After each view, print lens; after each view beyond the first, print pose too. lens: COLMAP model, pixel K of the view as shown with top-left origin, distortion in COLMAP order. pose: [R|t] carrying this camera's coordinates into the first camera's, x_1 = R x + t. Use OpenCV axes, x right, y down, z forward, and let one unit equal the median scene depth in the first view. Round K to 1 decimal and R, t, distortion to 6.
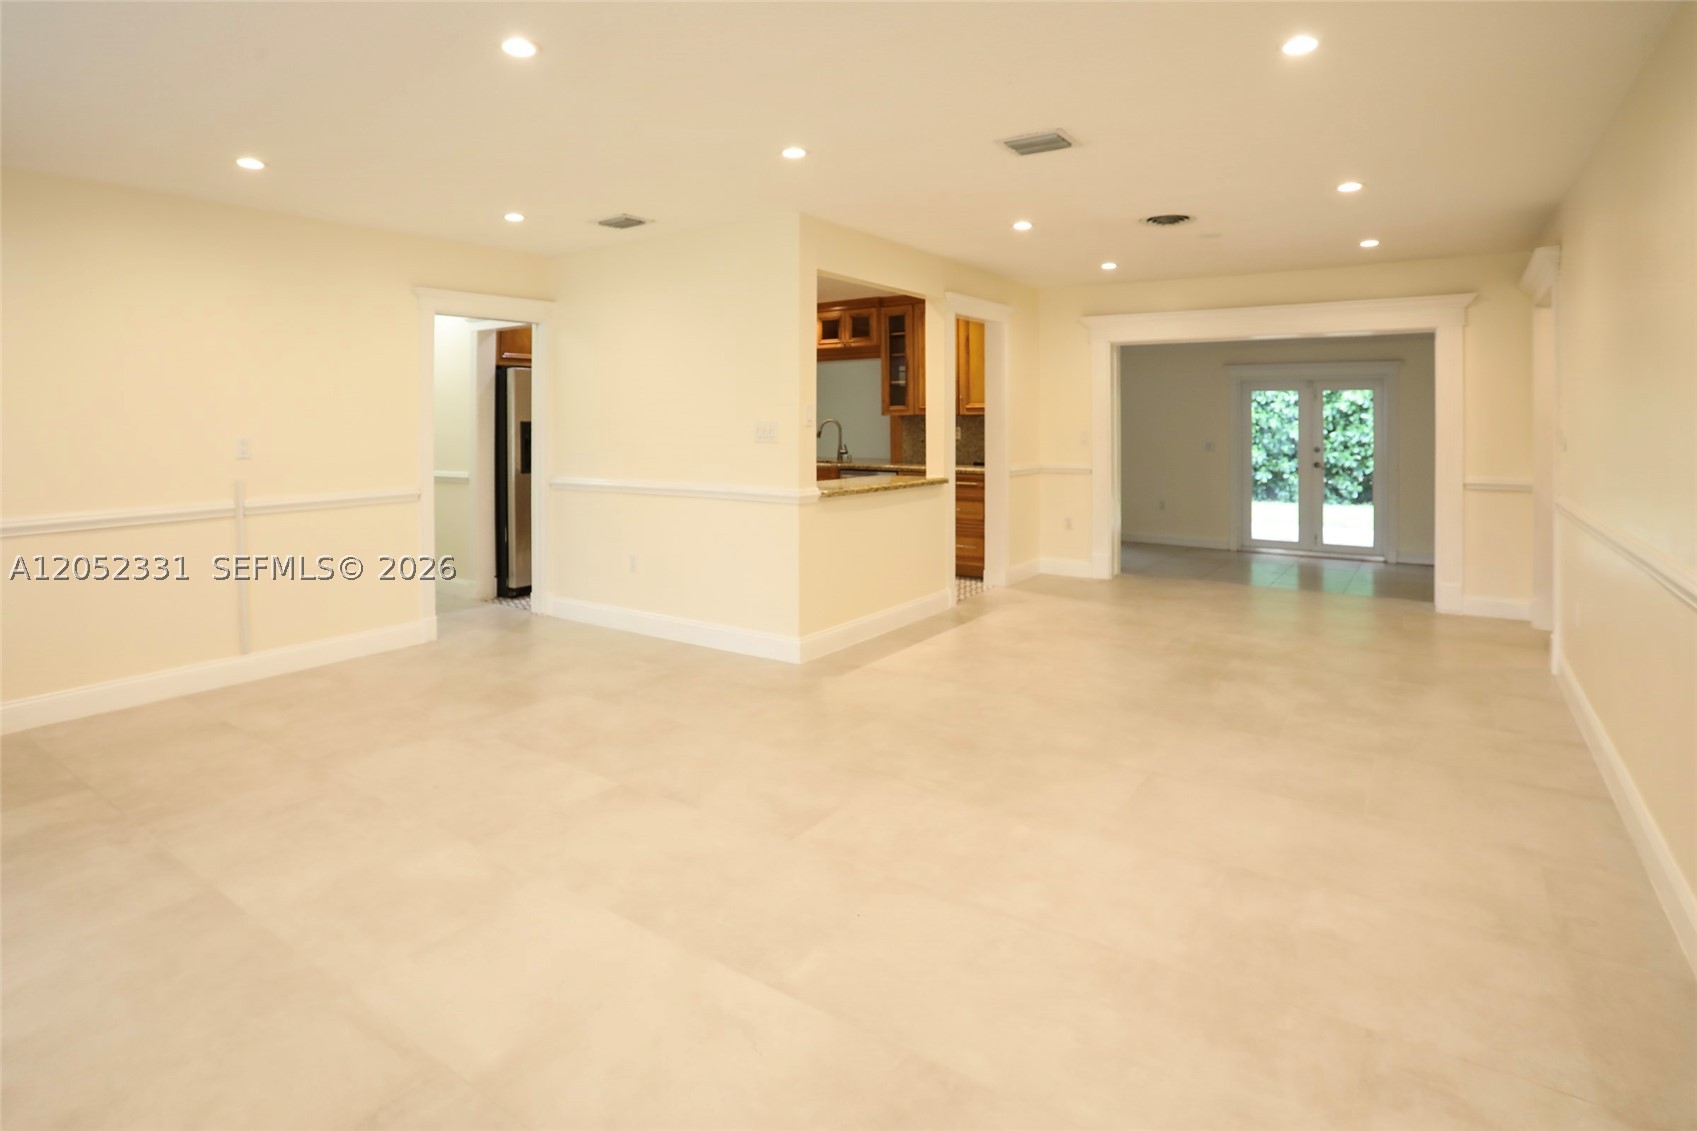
lens RADIAL K [[880.1, 0, 848.7], [0, 880.1, 414.4], [0, 0, 1]] dist [-0.058890, 0.000386]
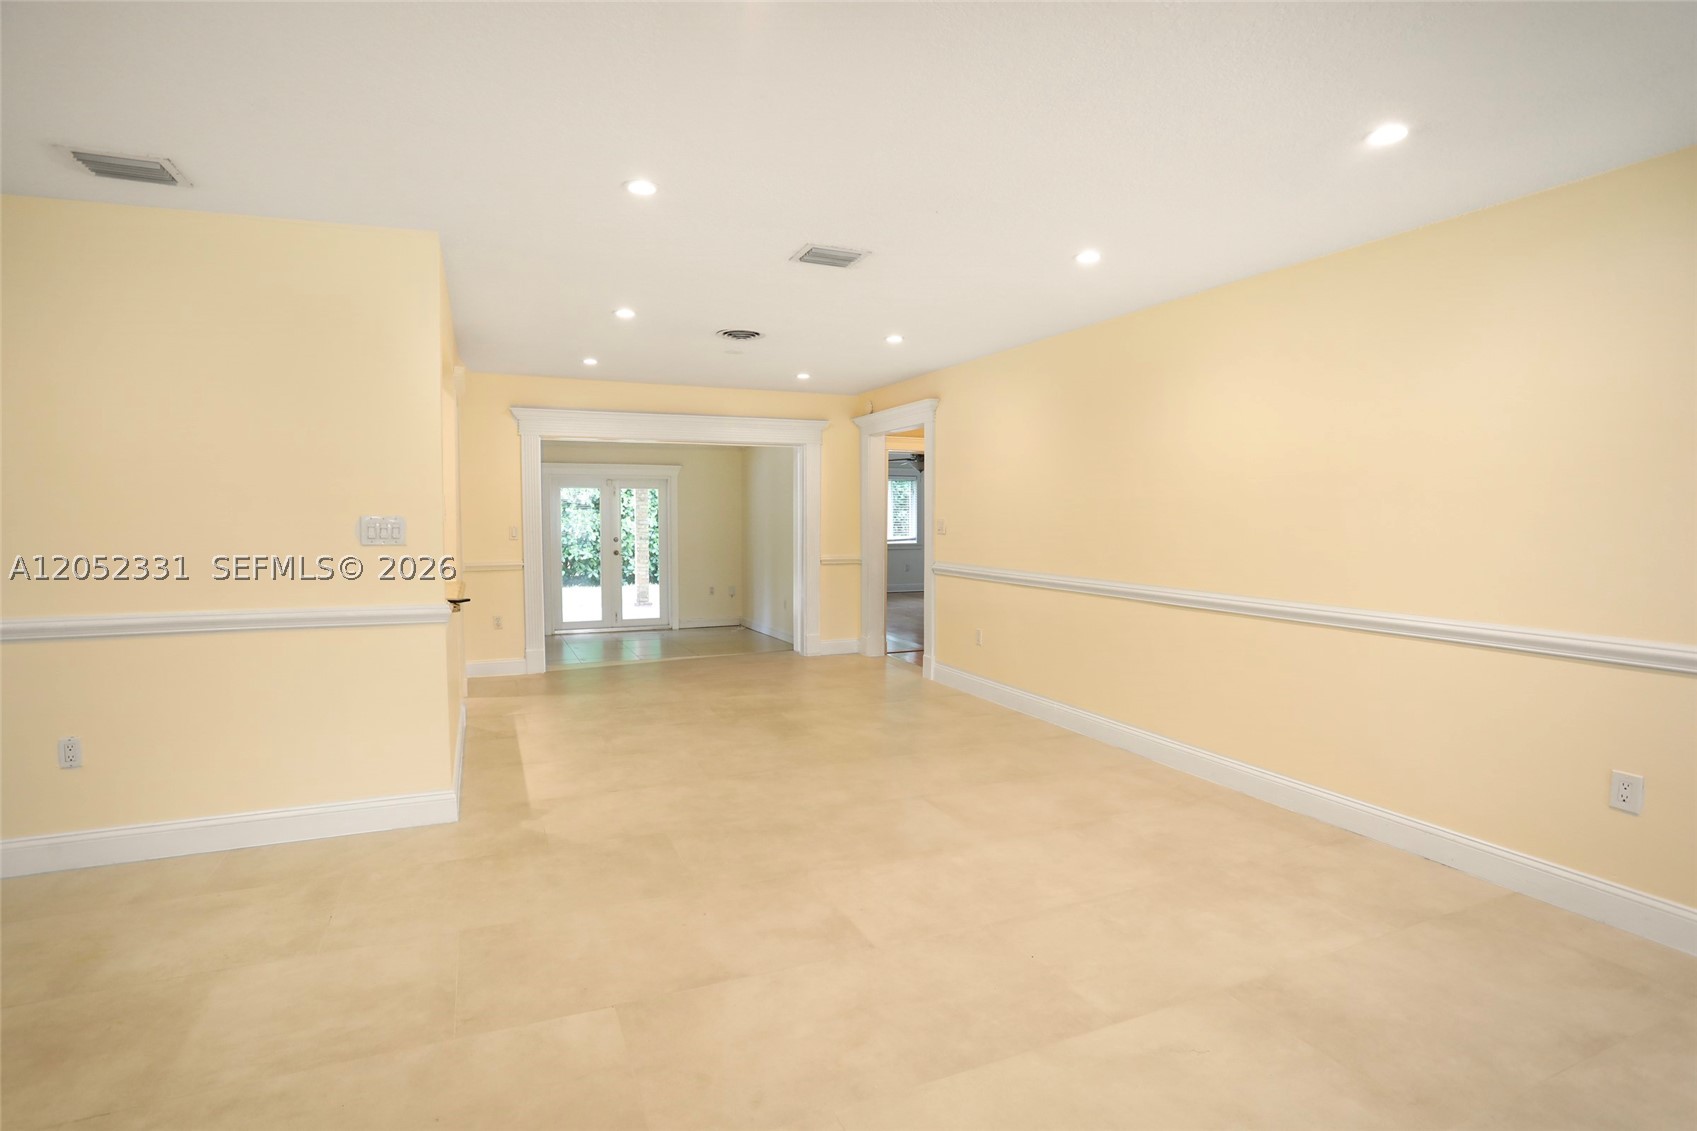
lens RADIAL K [[828.0, 0, 848.5], [0, 828.0, 565.5], [0, 0, 1]] dist [-0.031739, 0.000122]
pose [[0.530195, -0.053875, 0.846163, -0.361144], [-0.004864, 0.997770, 0.066575, 0.000613], [-0.847862, -0.039413, 0.528750, 0.237716]]
